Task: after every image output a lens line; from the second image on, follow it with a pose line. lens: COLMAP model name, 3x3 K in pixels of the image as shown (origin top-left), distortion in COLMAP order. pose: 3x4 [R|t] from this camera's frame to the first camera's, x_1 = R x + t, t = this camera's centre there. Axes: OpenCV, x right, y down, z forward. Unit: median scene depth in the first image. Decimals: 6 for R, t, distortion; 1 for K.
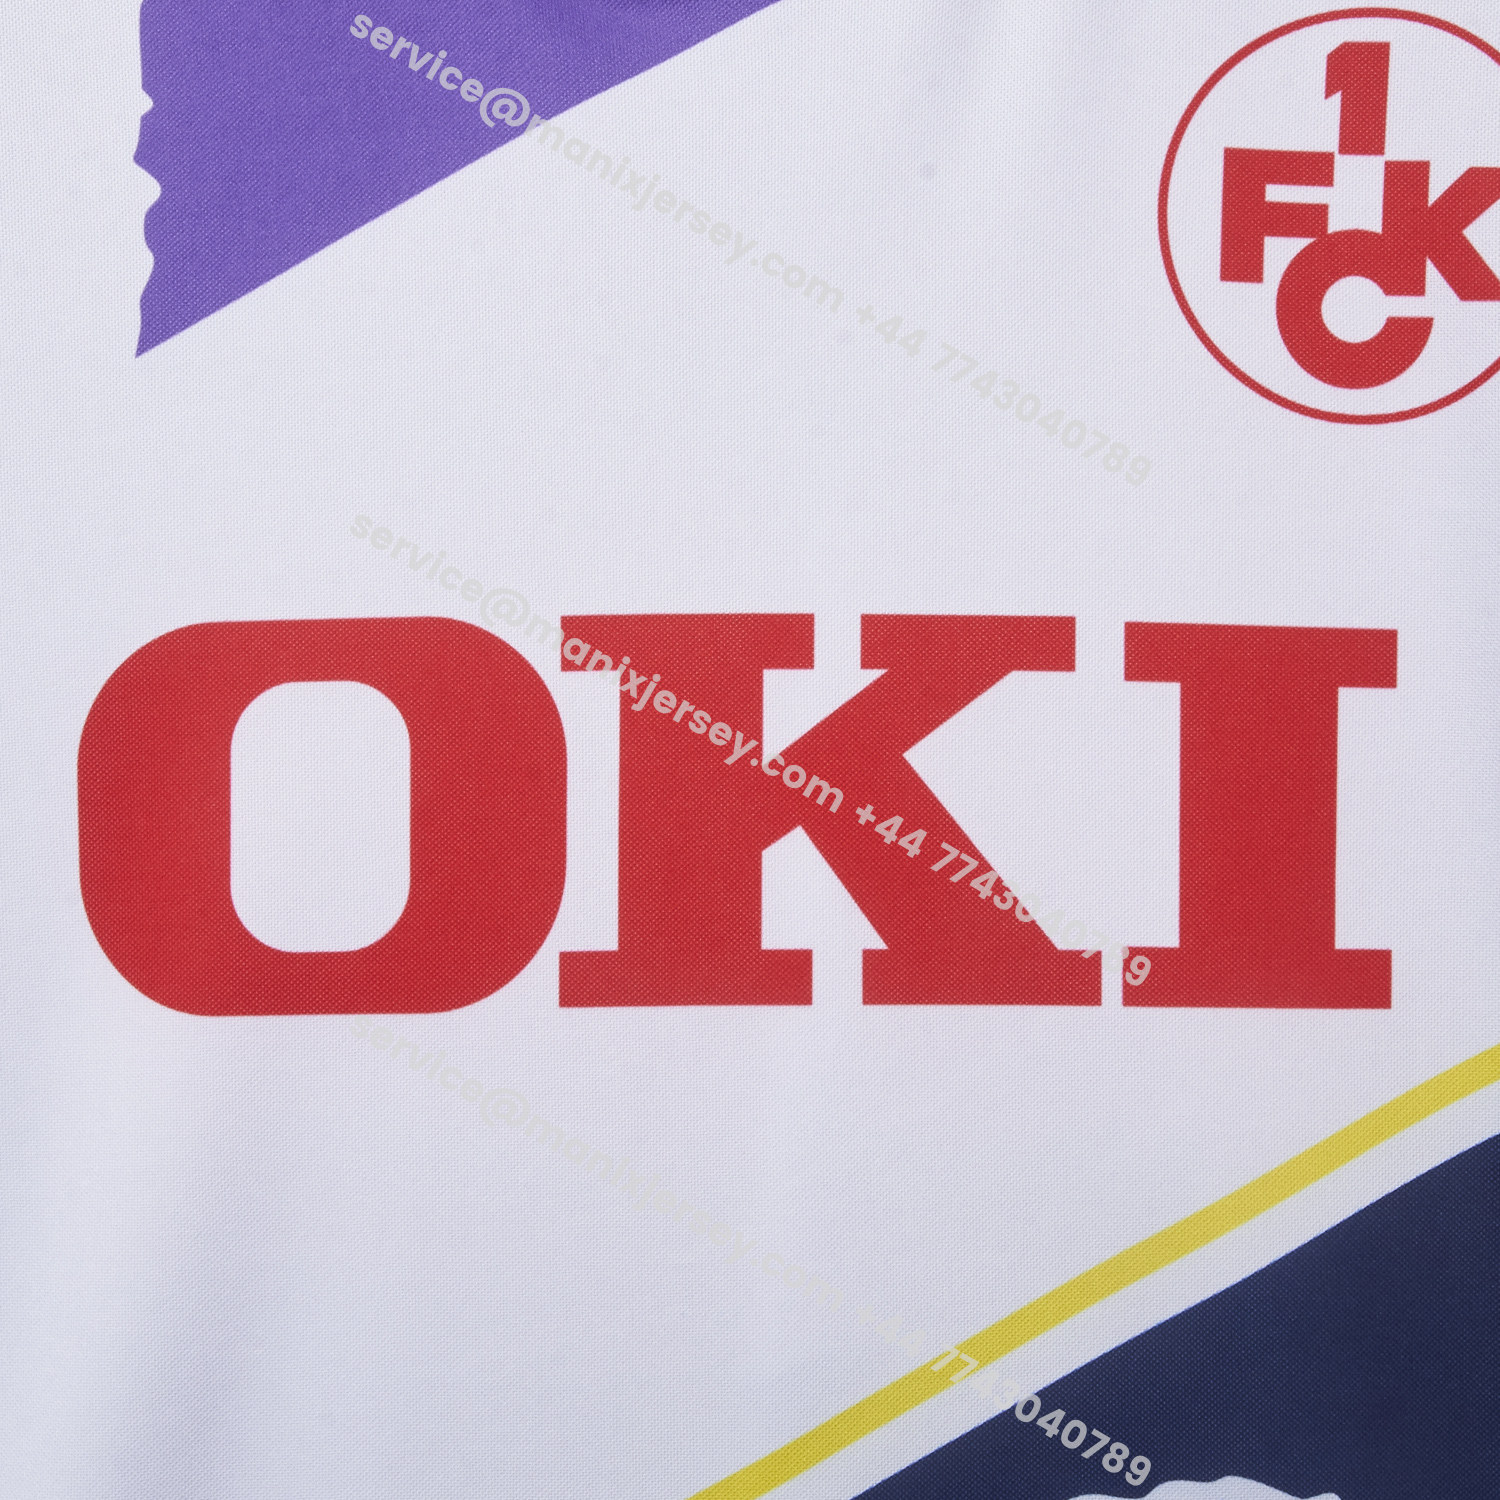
lens RADIAL K [[3464.9, 0, 742.9], [0, 3464.9, 742.4], [0, 0, 1]] dist [-0.122143, 0.000000]
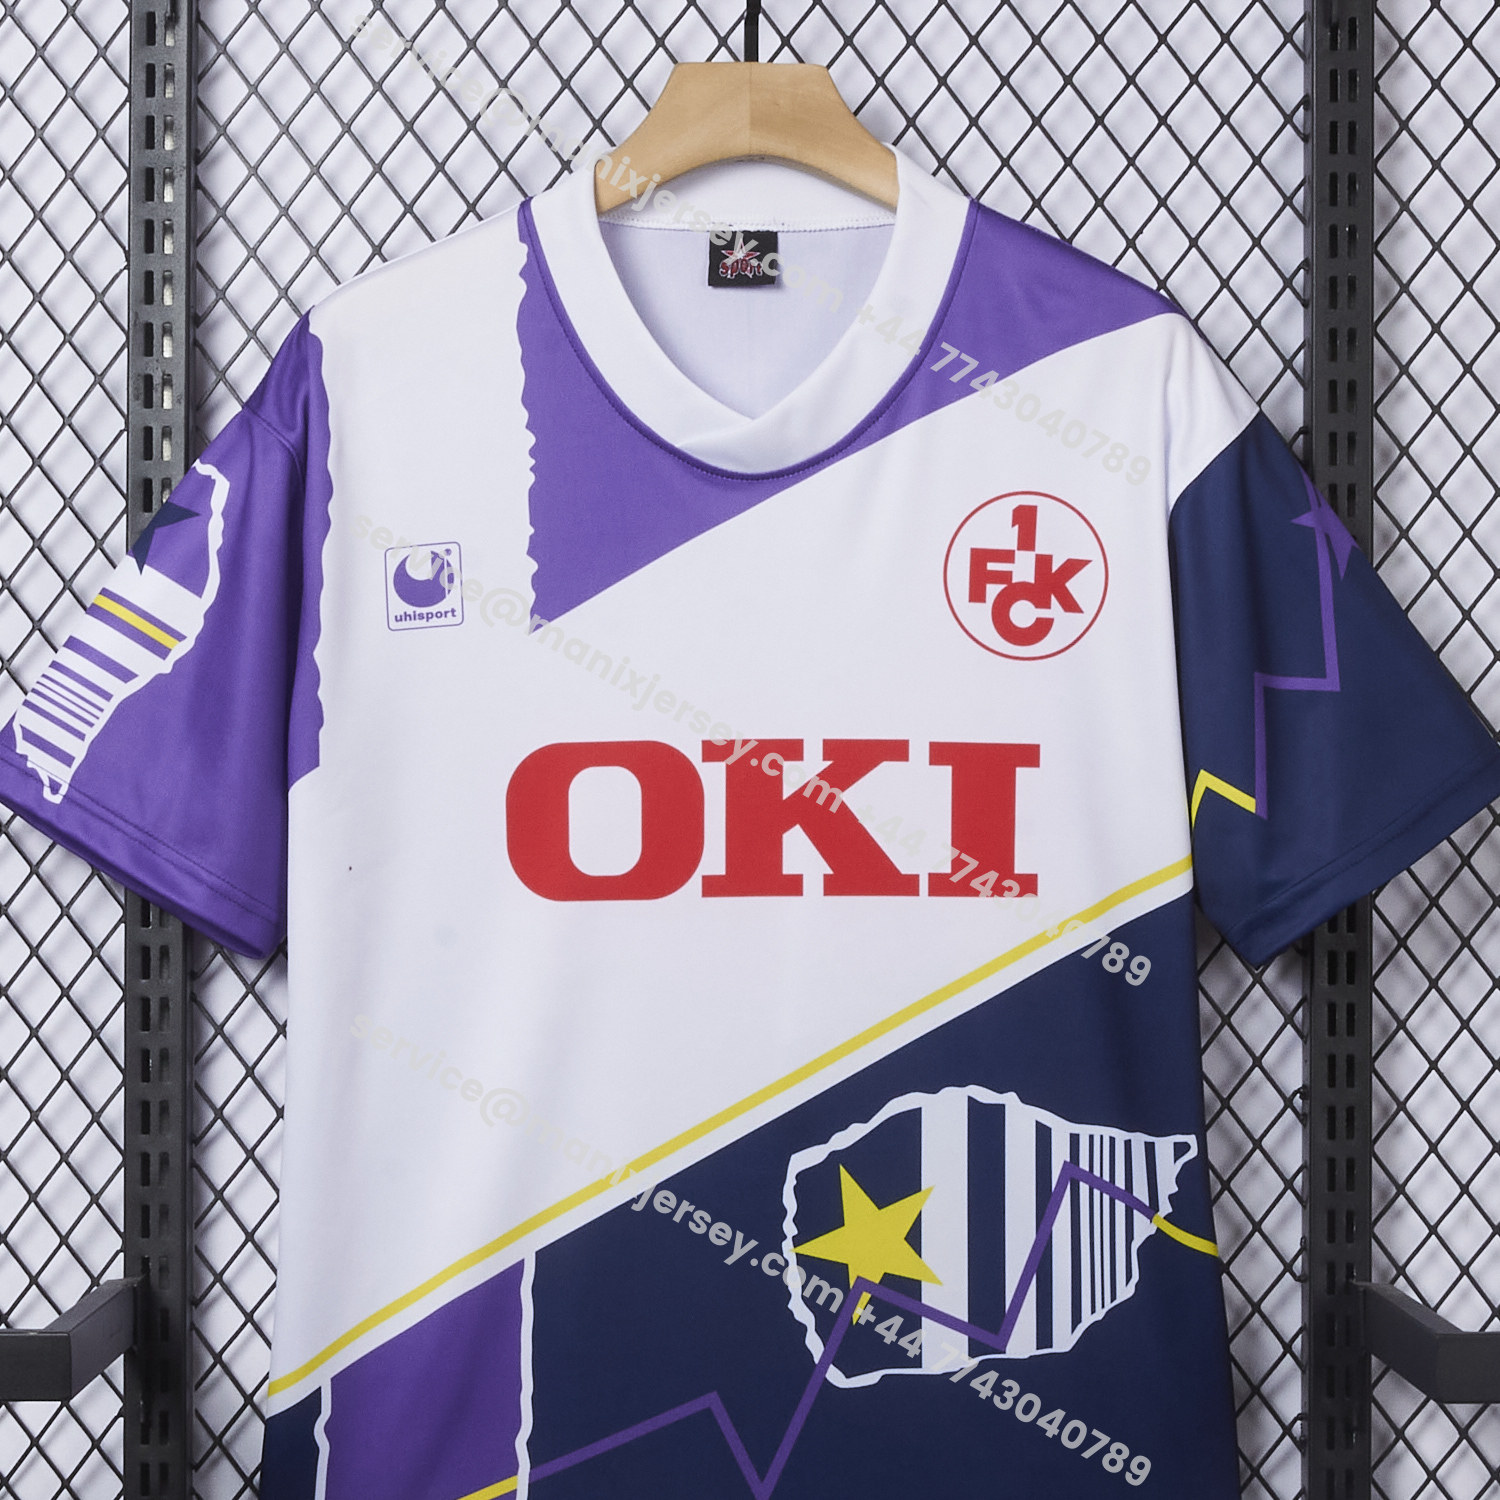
lens RADIAL K [[3464.9, 0, 755.9], [0, 3464.9, 753.1], [0, 0, 1]] dist [-0.122143, 0.000000]
pose [[0.999989, -0.002473, 0.003998, -0.023619], [0.002464, 0.999994, 0.002322, -0.032713], [-0.004004, -0.002312, 0.999989, -1.482185]]
